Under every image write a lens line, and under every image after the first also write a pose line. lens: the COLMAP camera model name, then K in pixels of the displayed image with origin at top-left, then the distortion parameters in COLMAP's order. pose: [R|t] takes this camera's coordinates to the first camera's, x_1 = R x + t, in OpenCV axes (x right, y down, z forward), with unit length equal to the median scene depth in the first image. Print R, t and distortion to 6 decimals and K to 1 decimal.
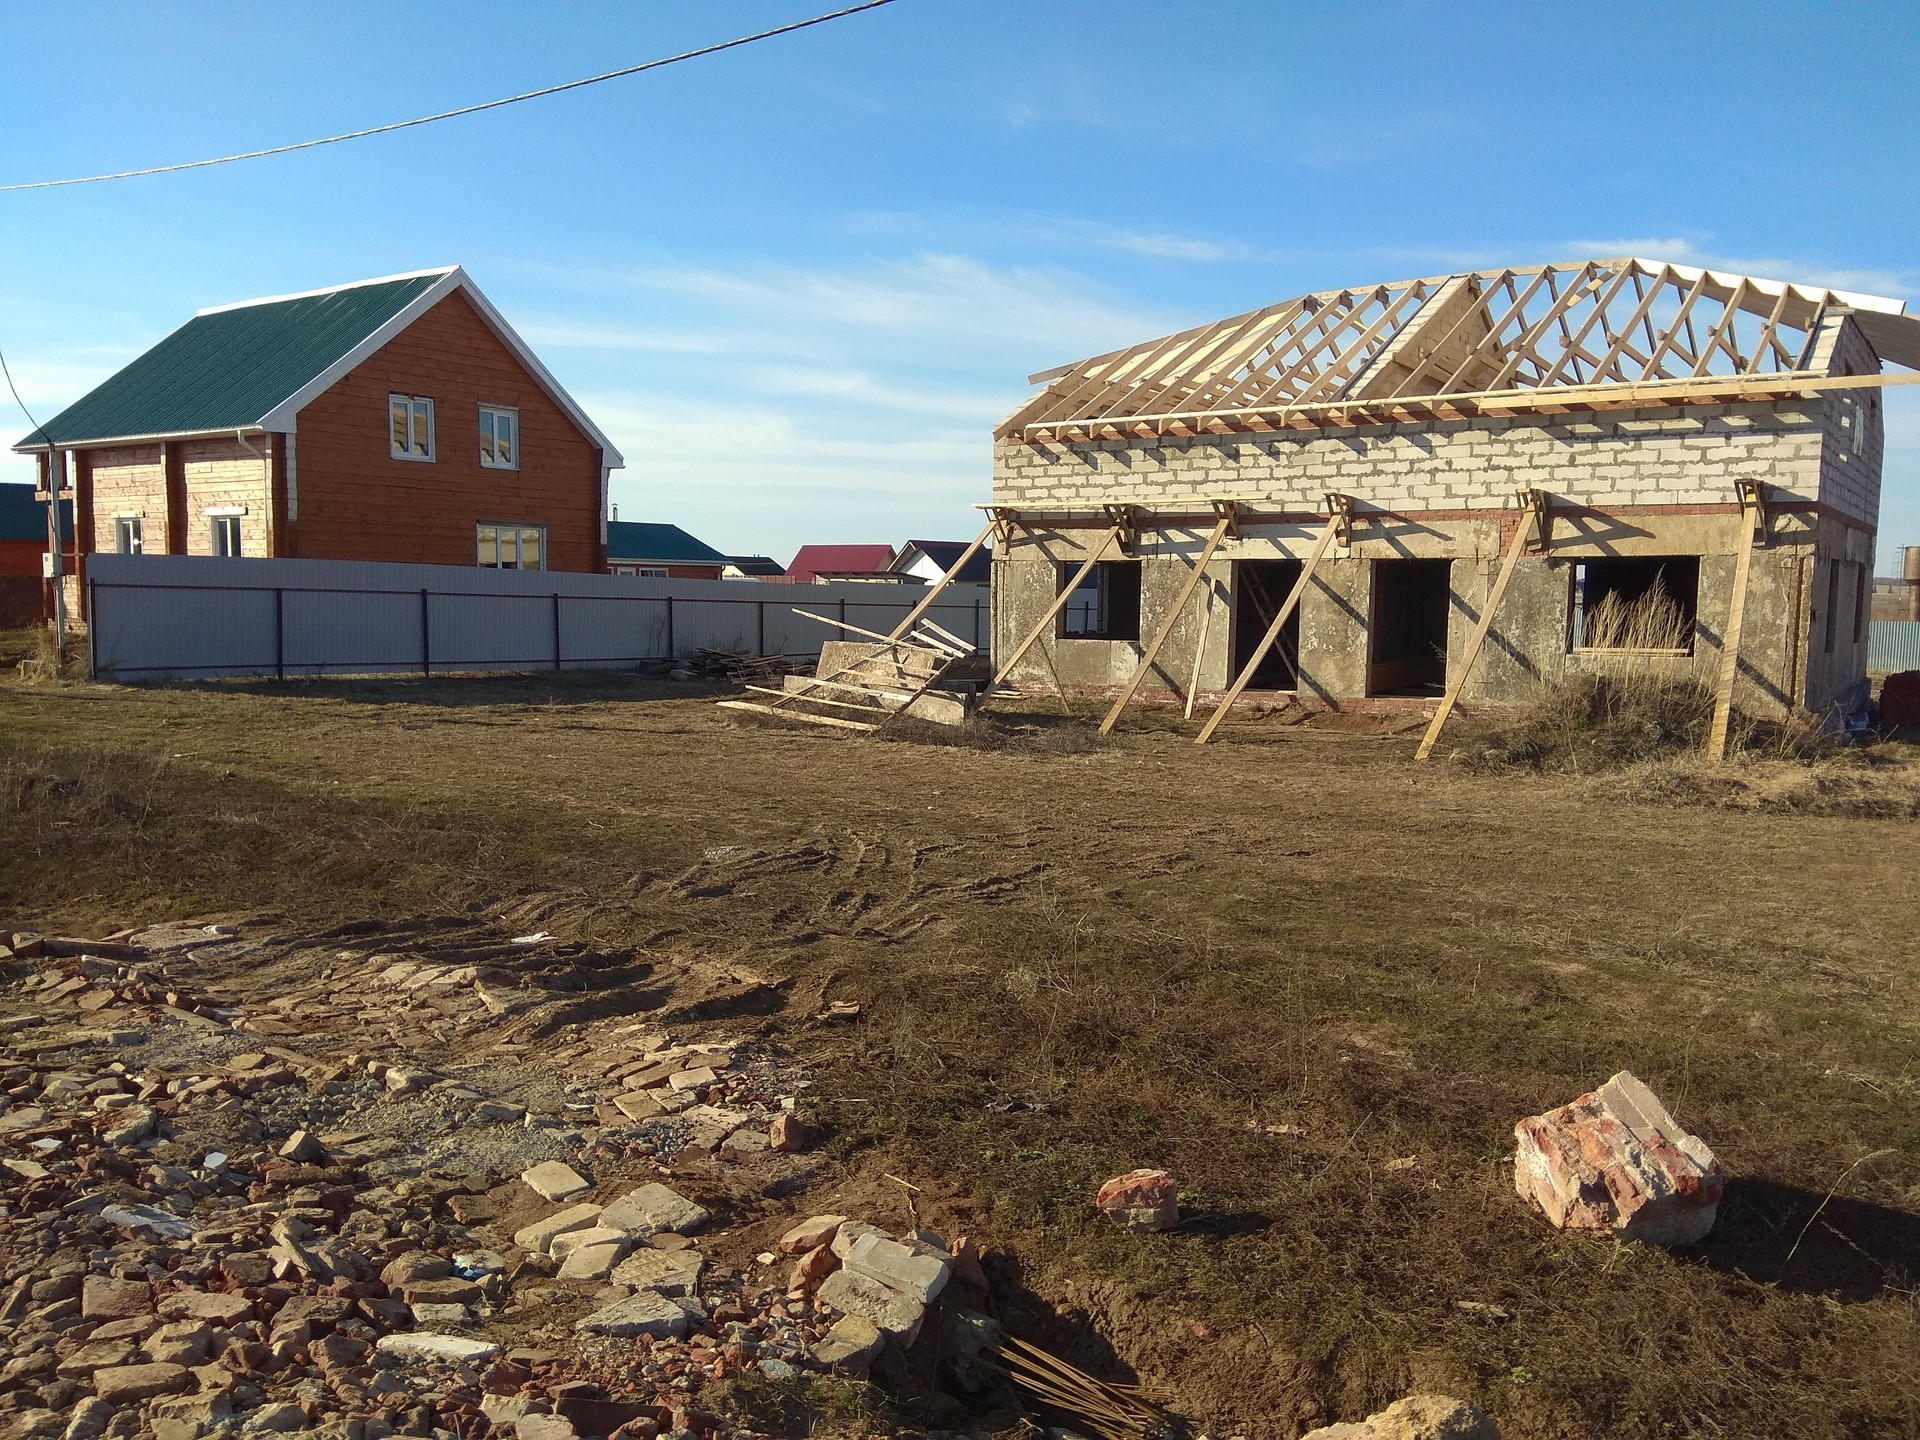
lens RADIAL K [[1471.3, 0, 960.0], [0, 1471.3, 720.0], [0, 0, 1]] dist [0.121999, -0.225117]
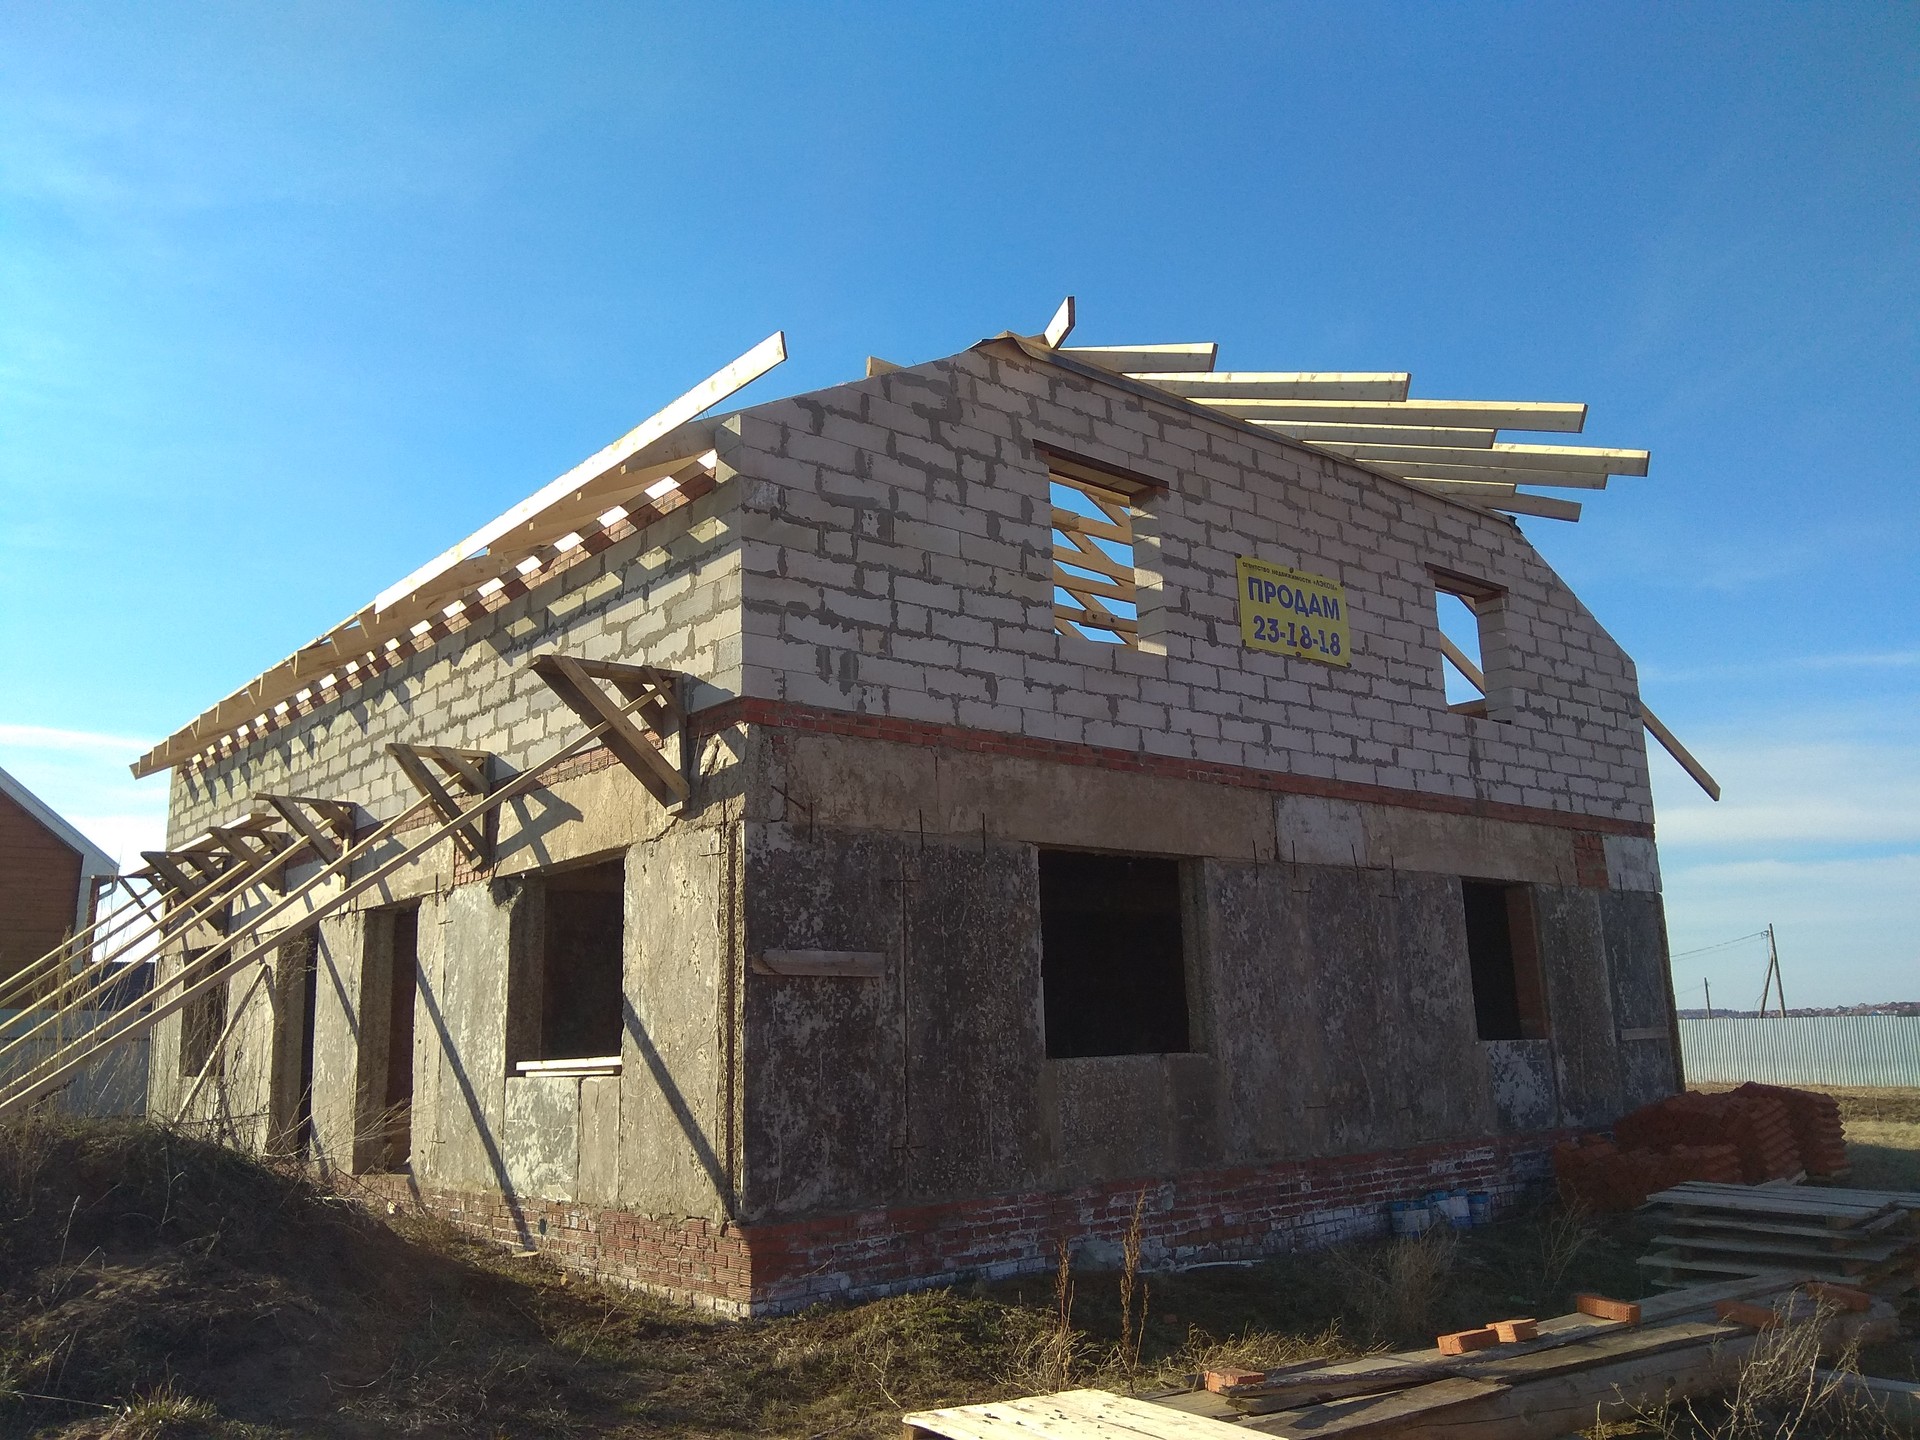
lens RADIAL K [[1471.3, 0, 960.0], [0, 1471.3, 720.0], [0, 0, 1]] dist [0.121999, -0.225117]
pose [[0.964215, -0.105480, -0.243237, 0.721303], [0.034586, 0.959654, -0.279050, -0.016636], [0.262857, 0.260651, 0.928960, 0.602052]]
